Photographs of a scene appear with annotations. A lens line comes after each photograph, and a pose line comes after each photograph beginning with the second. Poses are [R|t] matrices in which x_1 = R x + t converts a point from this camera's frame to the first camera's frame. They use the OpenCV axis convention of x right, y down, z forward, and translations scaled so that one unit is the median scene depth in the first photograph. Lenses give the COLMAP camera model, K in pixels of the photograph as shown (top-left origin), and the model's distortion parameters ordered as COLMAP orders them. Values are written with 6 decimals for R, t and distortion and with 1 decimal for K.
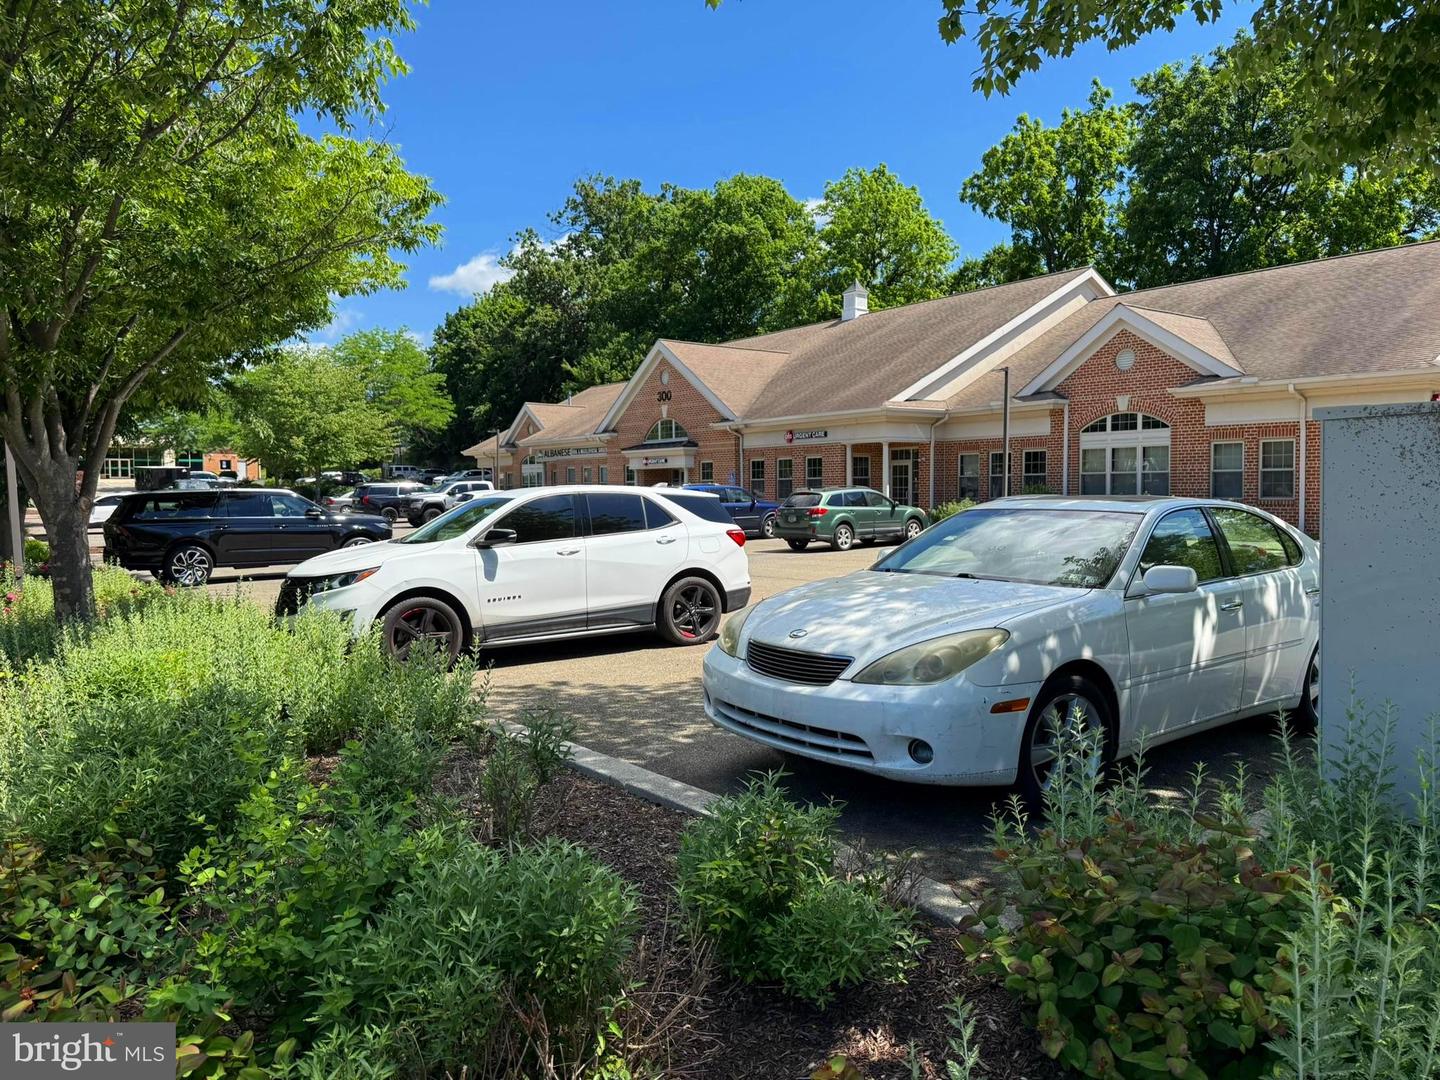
lens RADIAL K [[993.4, 0, 724.3], [0, 993.4, 539.6], [0, 0, 1]] dist [0.146281, -0.223476]
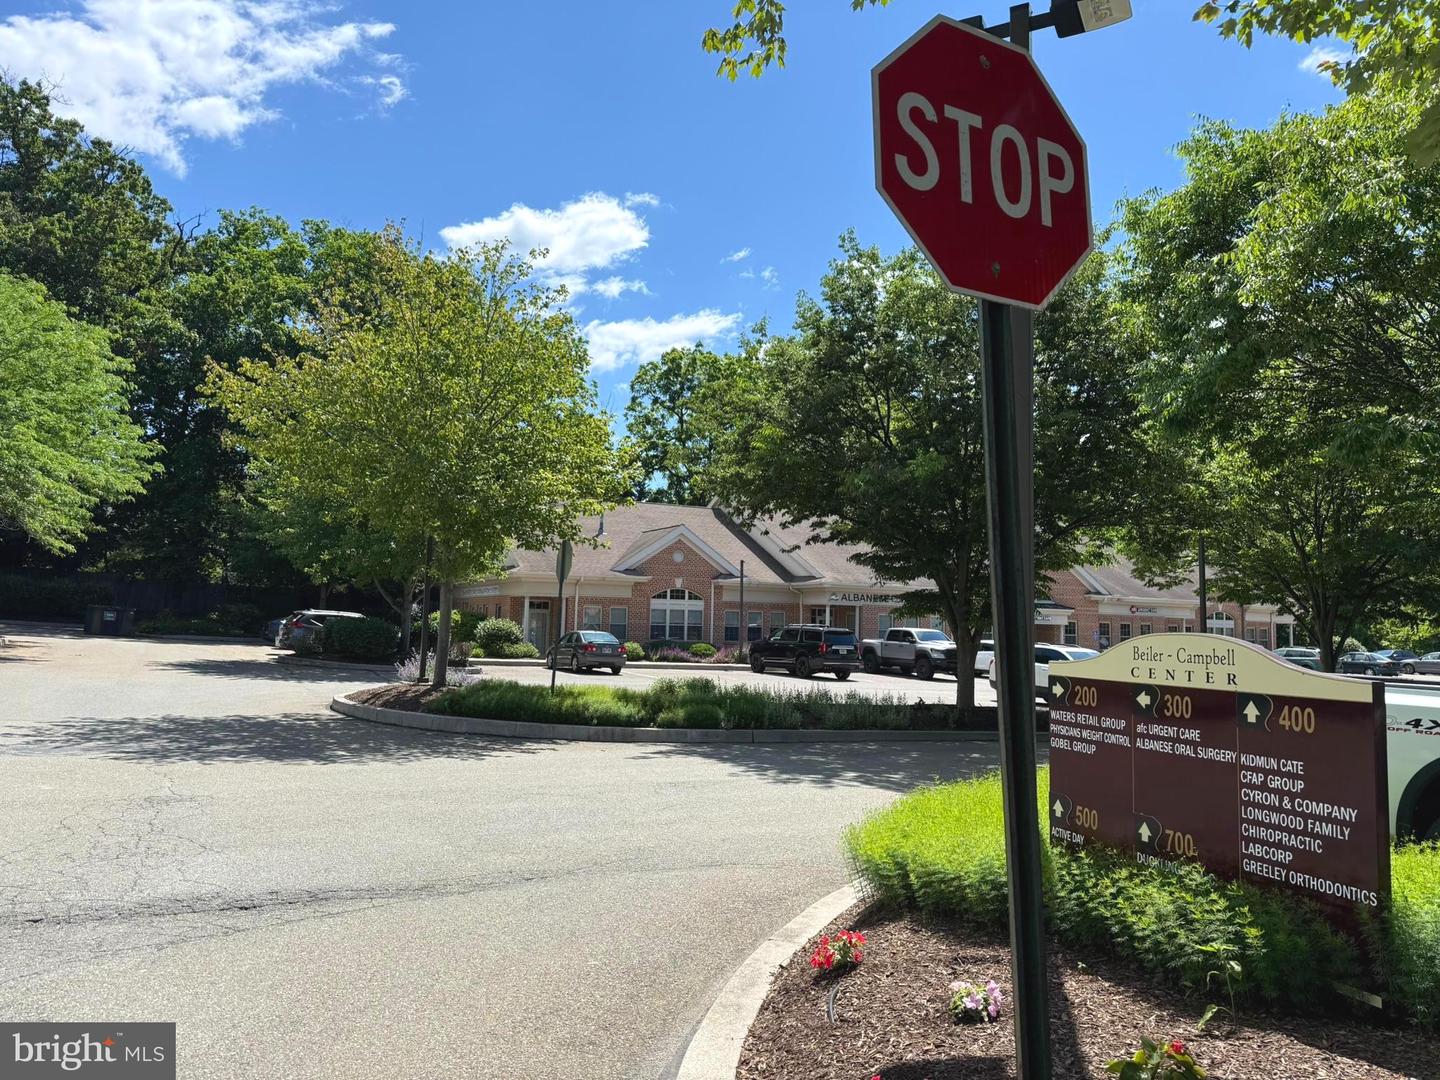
lens RADIAL K [[993.4, 0, 724.3], [0, 993.4, 539.6], [0, 0, 1]] dist [0.146281, -0.223476]
pose [[0.181865, 0.090384, 0.979161, -1.568260], [0.018223, 0.995286, -0.095257, -0.072119], [-0.983155, 0.035168, 0.179361, 1.311549]]
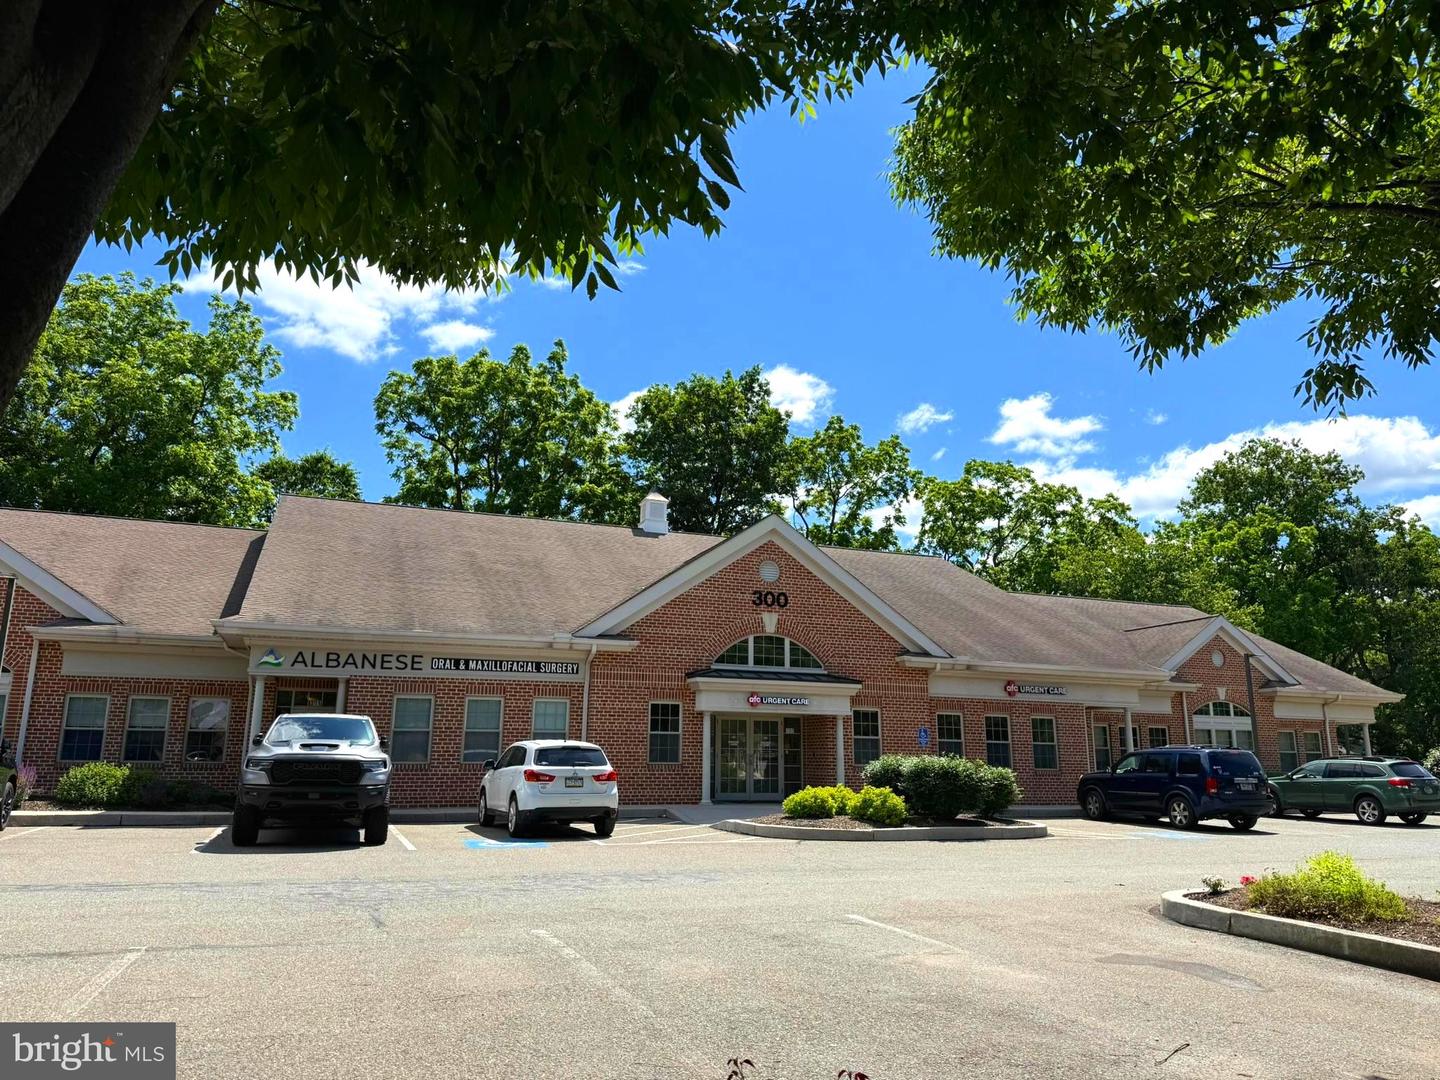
lens RADIAL K [[993.4, 0, 724.3], [0, 993.4, 539.6], [0, 0, 1]] dist [0.146281, -0.223476]
pose [[0.278647, 0.214591, 0.936113, -0.772182], [0.031170, 0.972183, -0.232137, -0.038179], [-0.959888, 0.093863, 0.264207, 0.976202]]
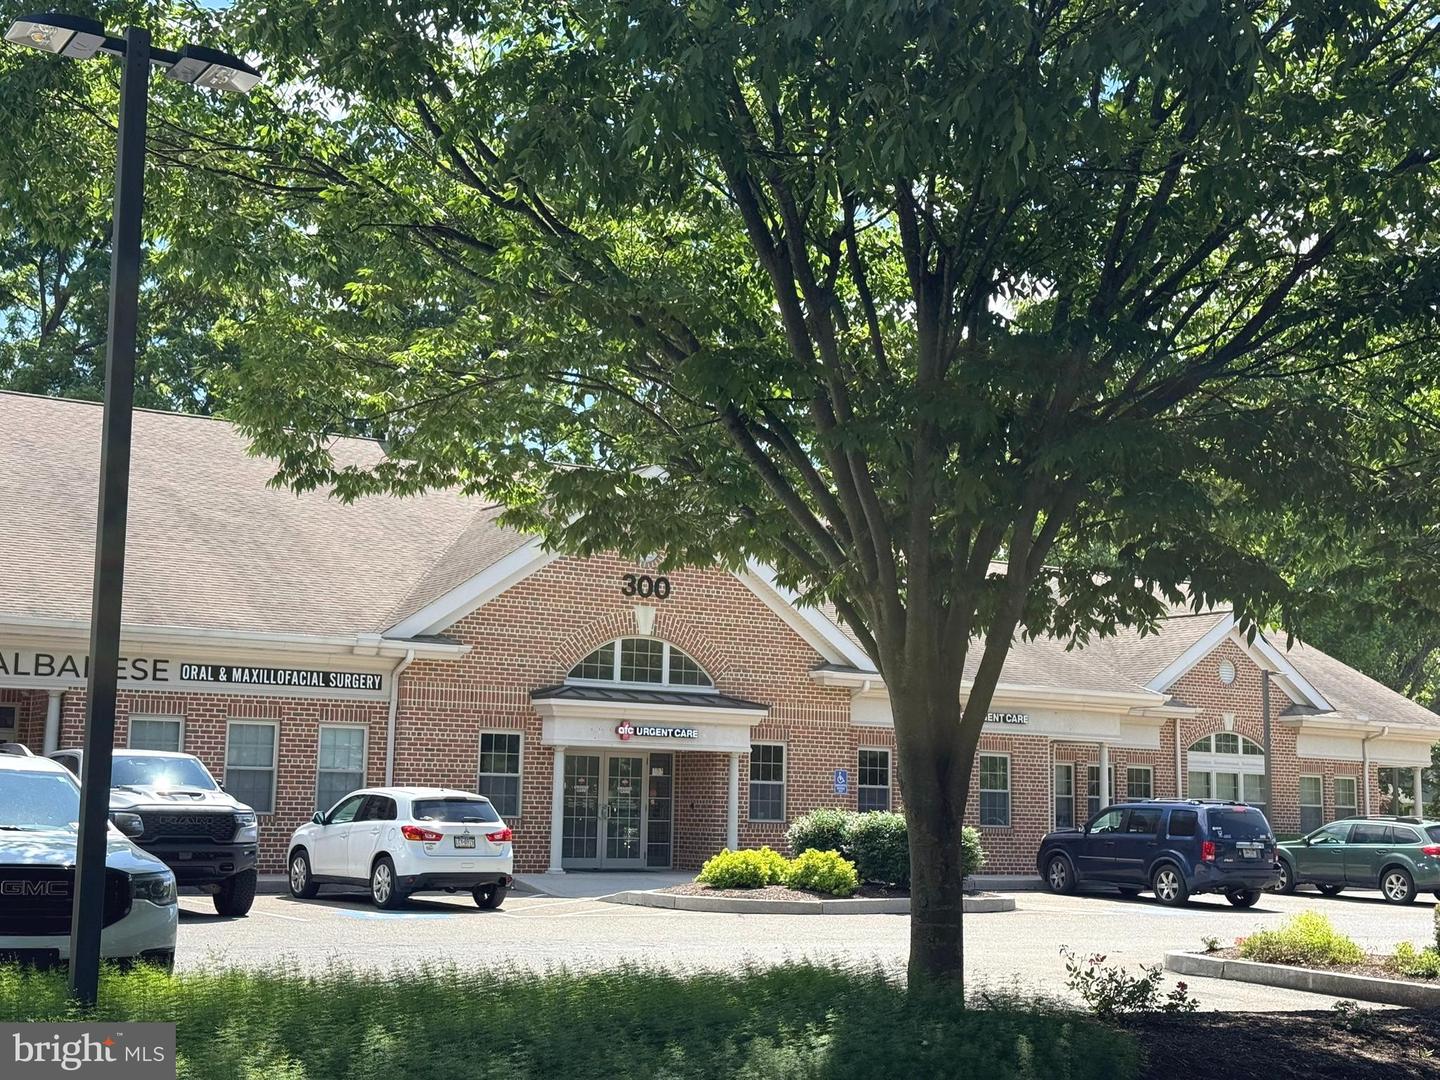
lens RADIAL K [[1976.1, 0, 720.0], [0, 1976.1, 540.0], [0, 0, 1]] dist [0.200977, -0.338877]
pose [[0.077959, 0.139840, 0.987100, -1.070792], [0.021246, 0.989656, -0.141880, -0.043253], [-0.996730, 0.032033, 0.074182, 1.027334]]
